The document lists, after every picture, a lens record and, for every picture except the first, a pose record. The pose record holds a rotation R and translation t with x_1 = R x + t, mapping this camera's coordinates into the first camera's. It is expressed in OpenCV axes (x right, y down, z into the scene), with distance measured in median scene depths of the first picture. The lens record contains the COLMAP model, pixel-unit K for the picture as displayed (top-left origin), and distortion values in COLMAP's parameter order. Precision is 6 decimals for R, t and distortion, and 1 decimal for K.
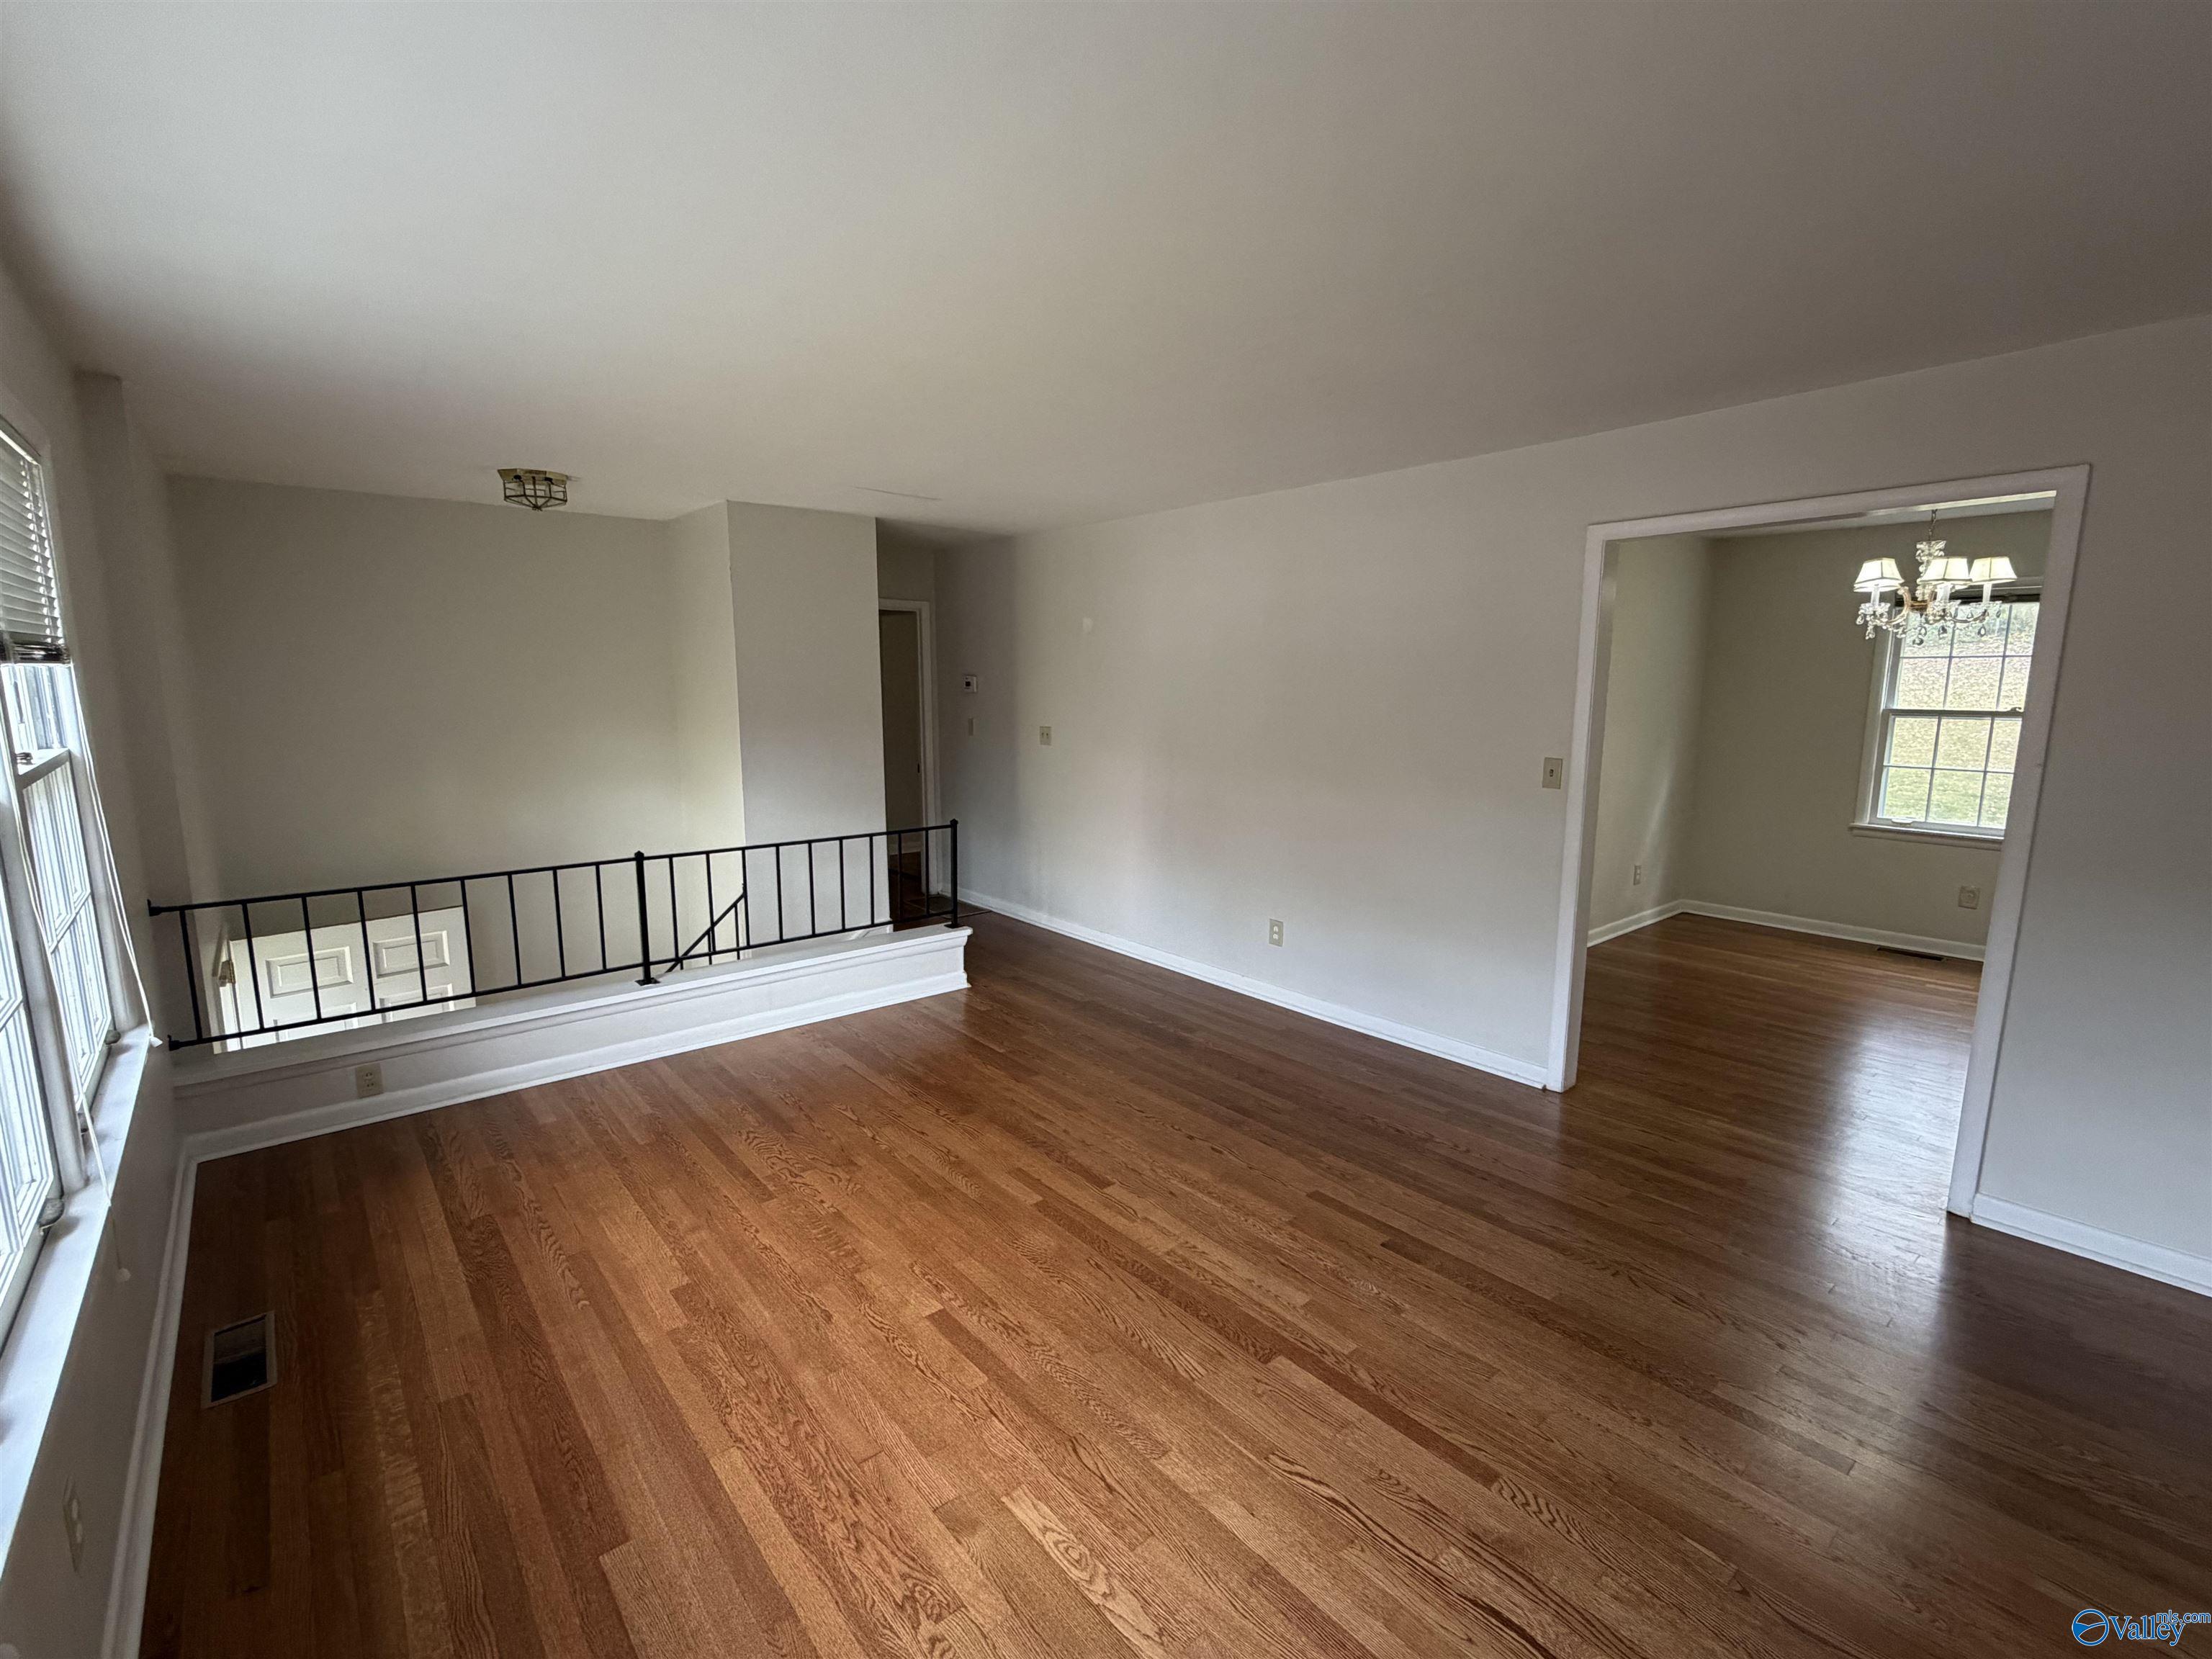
lens RADIAL K [[983.5, 0, 1114.6], [0, 983.5, 834.9], [0, 0, 1]] dist [-0.001944, -0.000320]
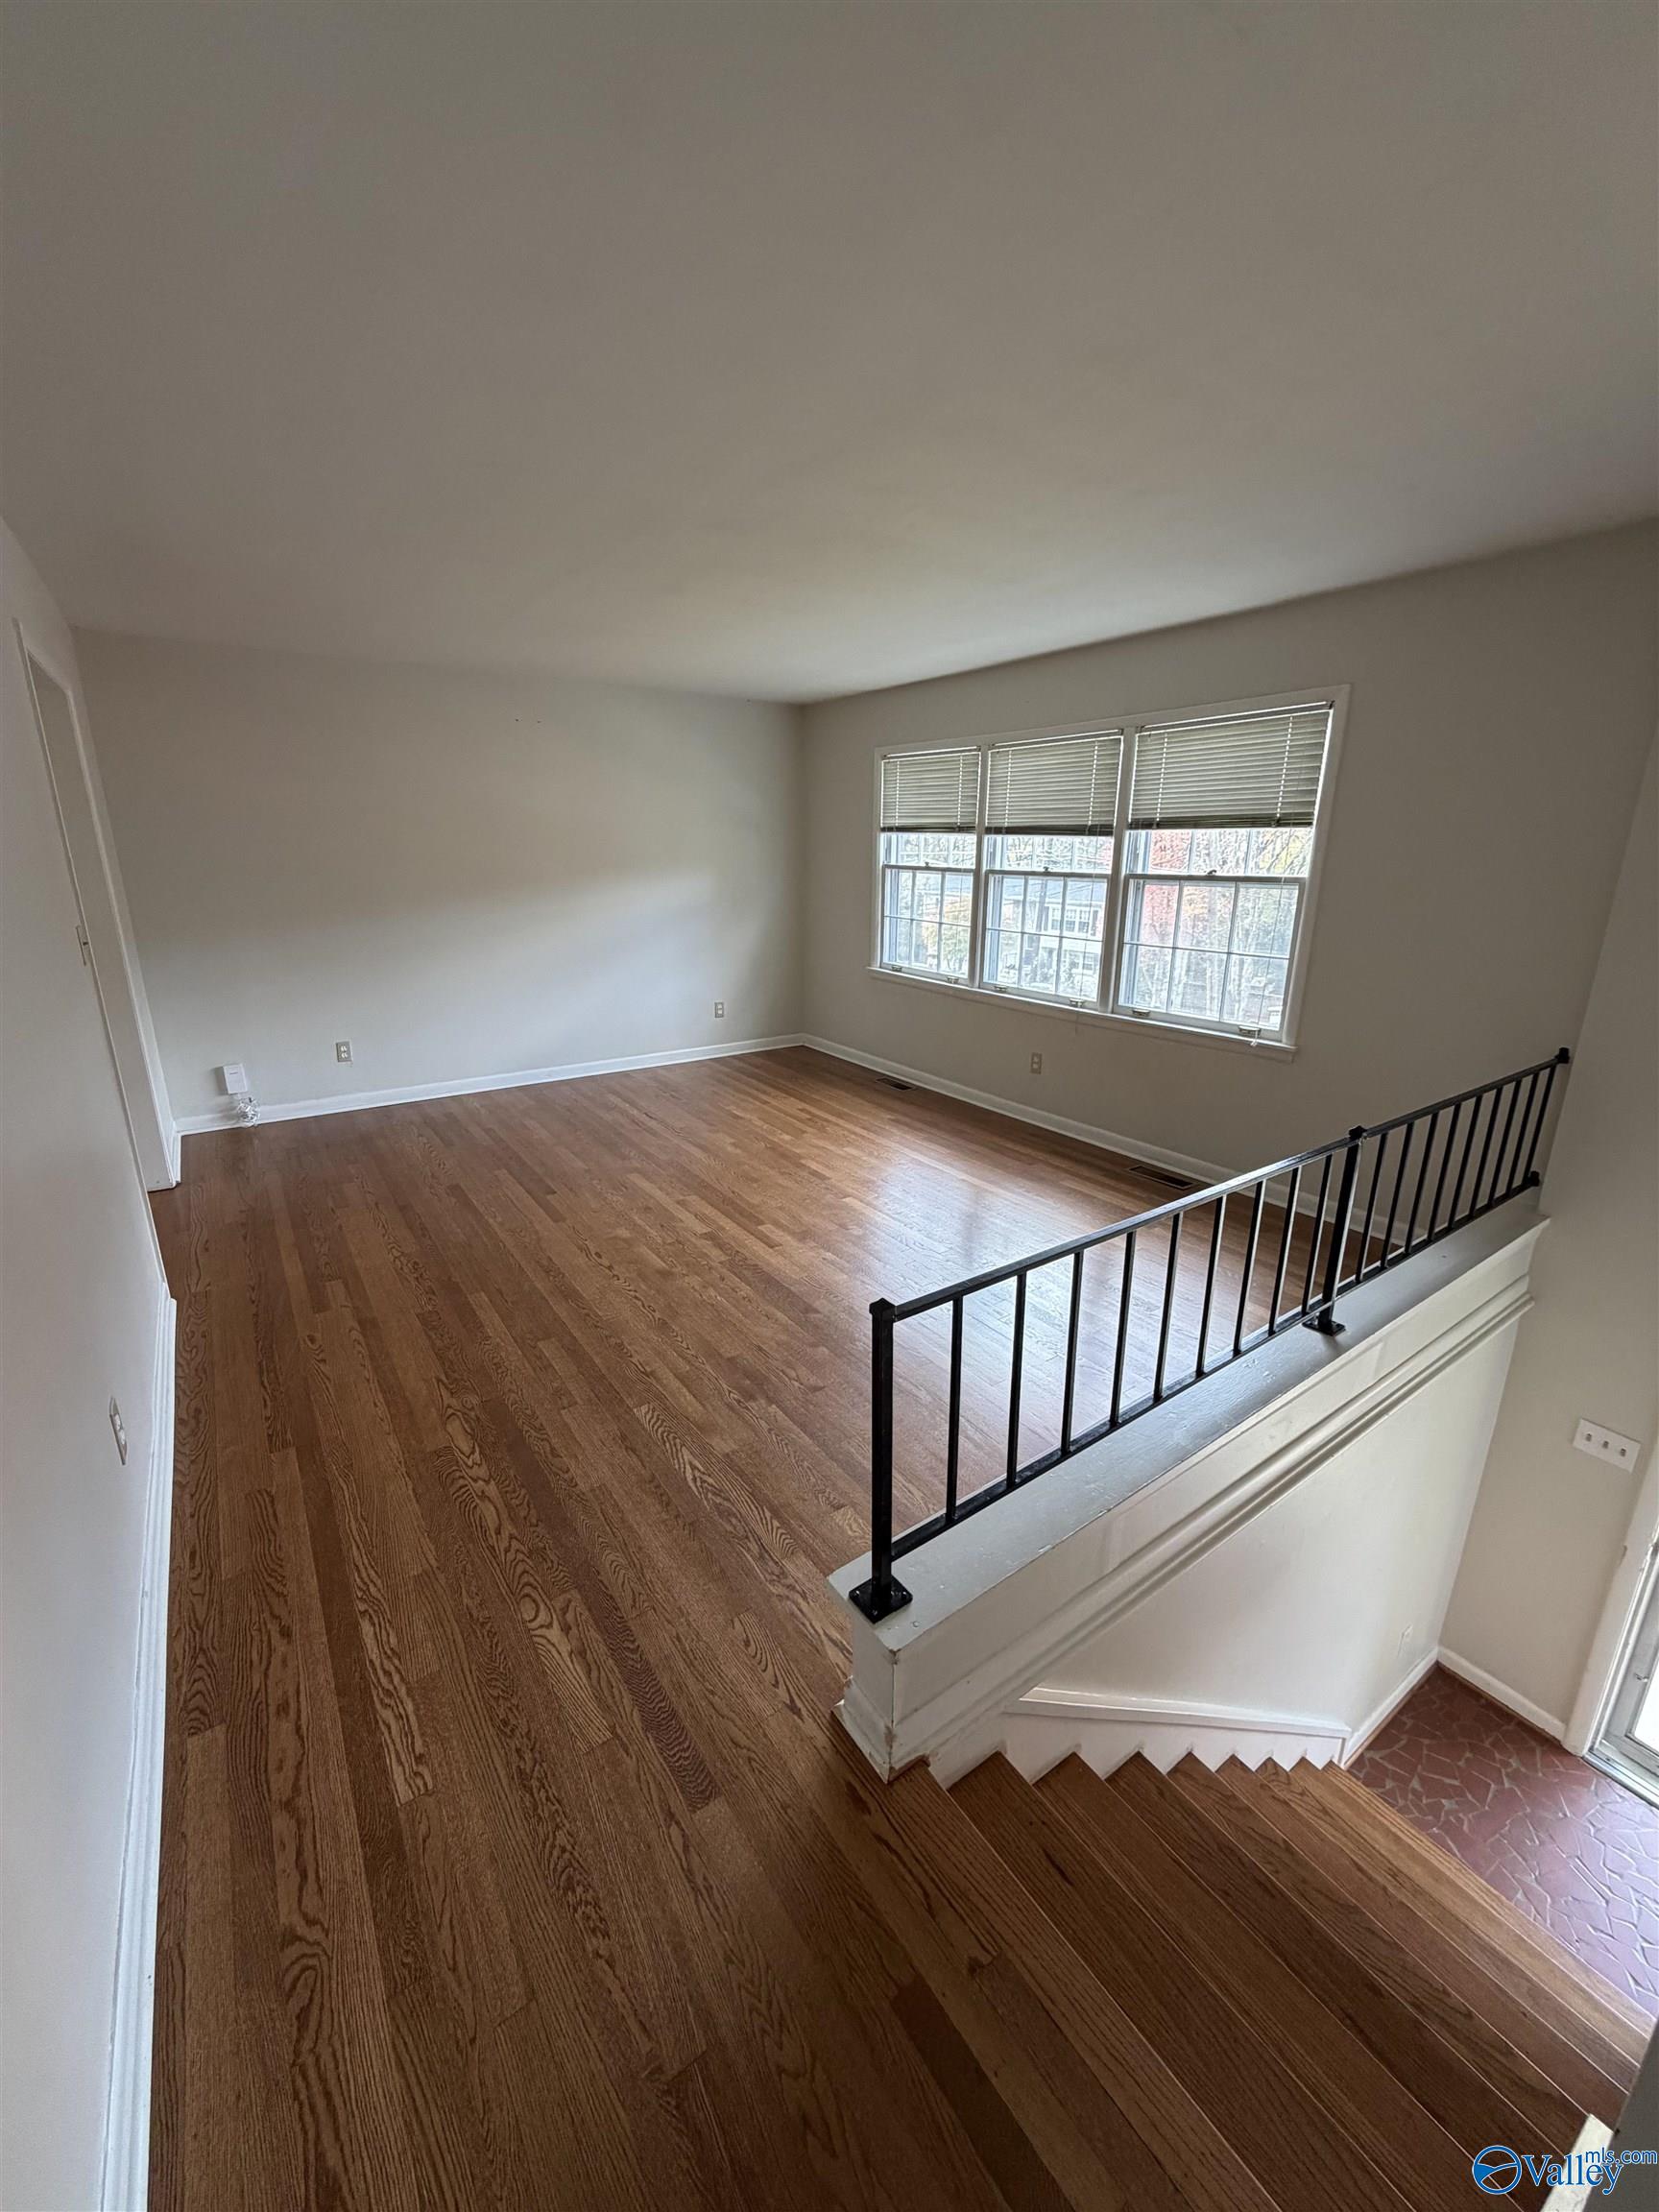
lens RADIAL K [[875.9, 0, 826.9], [0, 875.9, 1102.3], [0, 0, 1]] dist [-0.001428, -0.000290]
pose [[-0.994787, -0.054110, 0.086429, -0.203715], [-0.010998, 0.899586, 0.436606, -0.232840], [-0.101375, 0.433380, -0.895492, 1.560918]]
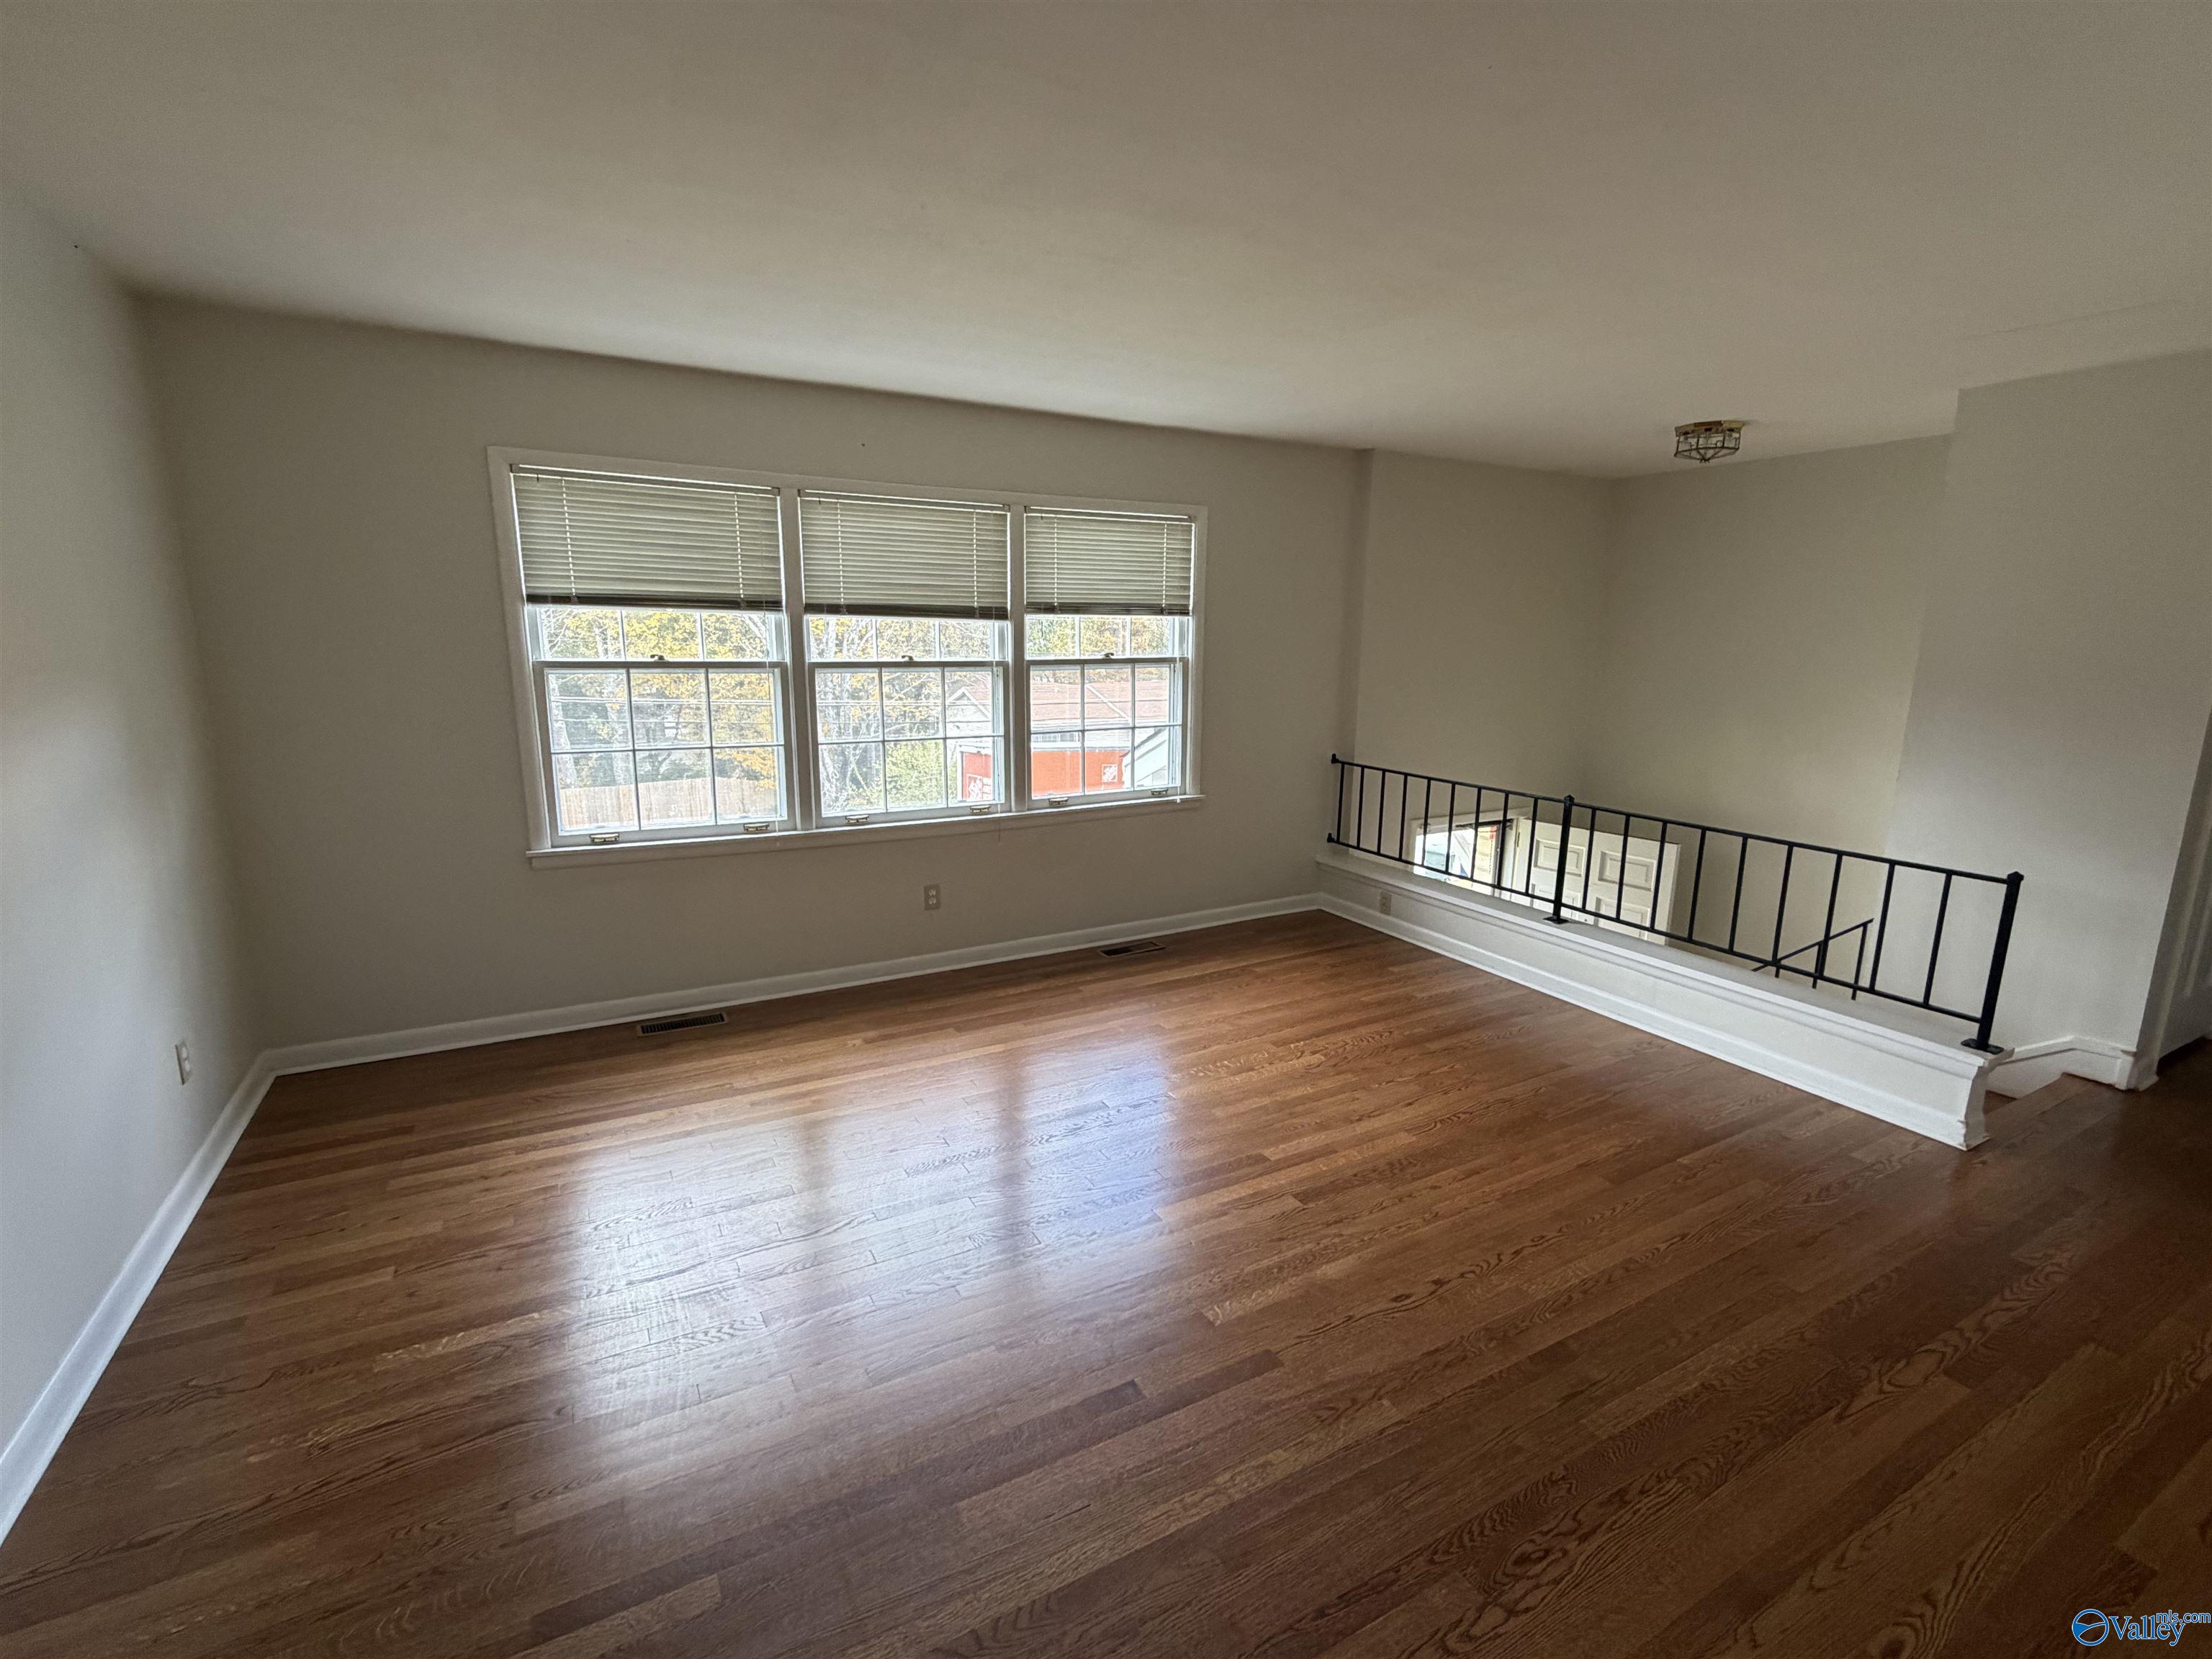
lens RADIAL K [[983.5, 0, 1114.6], [0, 983.5, 834.9], [0, 0, 1]] dist [-0.001944, -0.000320]
pose [[-0.199817, 0.175556, -0.963978, 0.643482], [-0.174909, 0.961626, 0.211383, -0.080400], [0.964095, 0.210847, -0.161443, 0.746298]]
